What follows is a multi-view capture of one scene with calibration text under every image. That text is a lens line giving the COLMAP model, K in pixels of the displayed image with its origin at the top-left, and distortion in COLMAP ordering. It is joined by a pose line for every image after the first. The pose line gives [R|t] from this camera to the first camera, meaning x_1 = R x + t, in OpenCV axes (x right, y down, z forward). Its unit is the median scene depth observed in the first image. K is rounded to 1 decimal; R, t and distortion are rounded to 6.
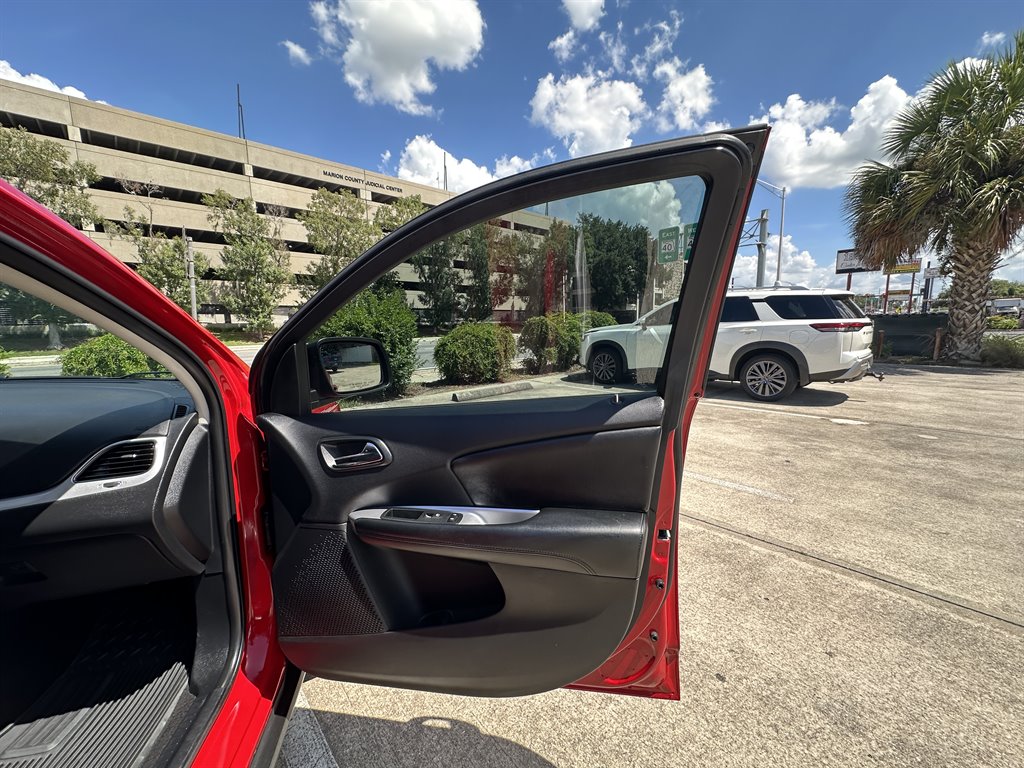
lens RADIAL K [[409.2, 0, 508.8], [0, 409.2, 383.1], [0, 0, 1]] dist [-0.000785, -0.000039]
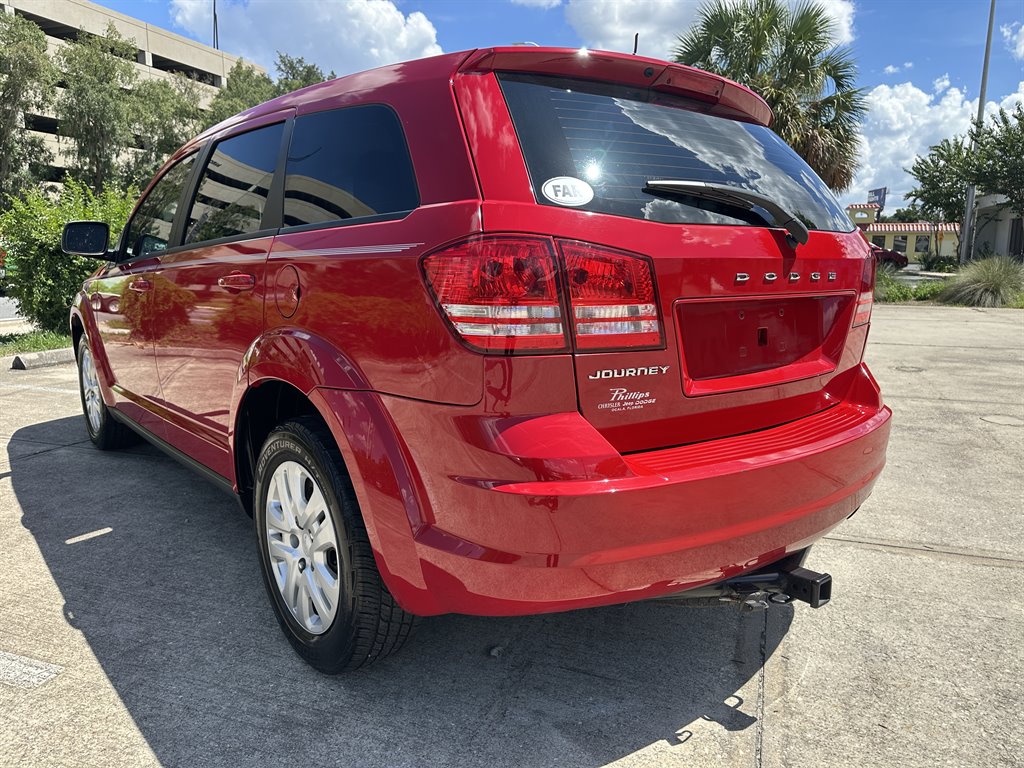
lens RADIAL K [[735.8, 0, 508.3], [0, 735.8, 376.3], [0, 0, 1]] dist [0.002939, -0.001329]
pose [[0.887321, -0.047346, 0.458715, -0.071298], [0.037711, 0.998834, 0.030147, 0.021801], [-0.459607, -0.009452, 0.888072, -0.110950]]
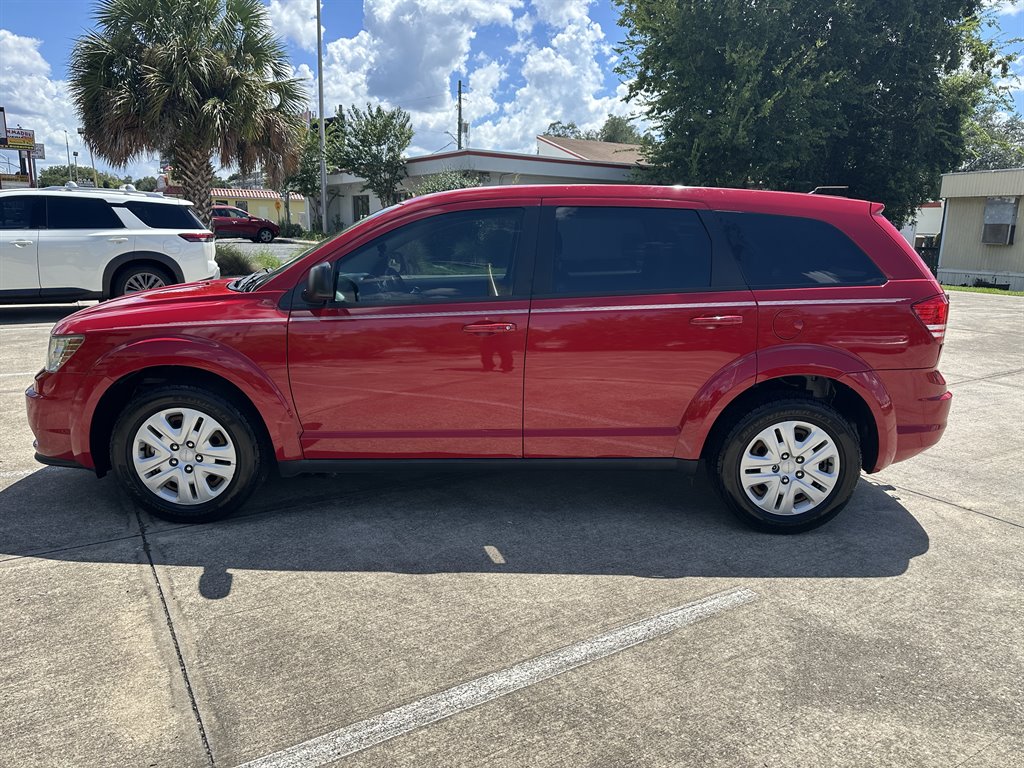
lens RADIAL K [[728.9, 0, 512.0], [0, 728.9, 384.0], [0, 0, 1]] dist [0.009303, 0.001585]
pose [[0.185919, -0.181840, 0.965592, -0.173211], [0.107526, 0.980589, 0.163961, 0.002170], [-0.976664, 0.073343, 0.201863, -0.026292]]
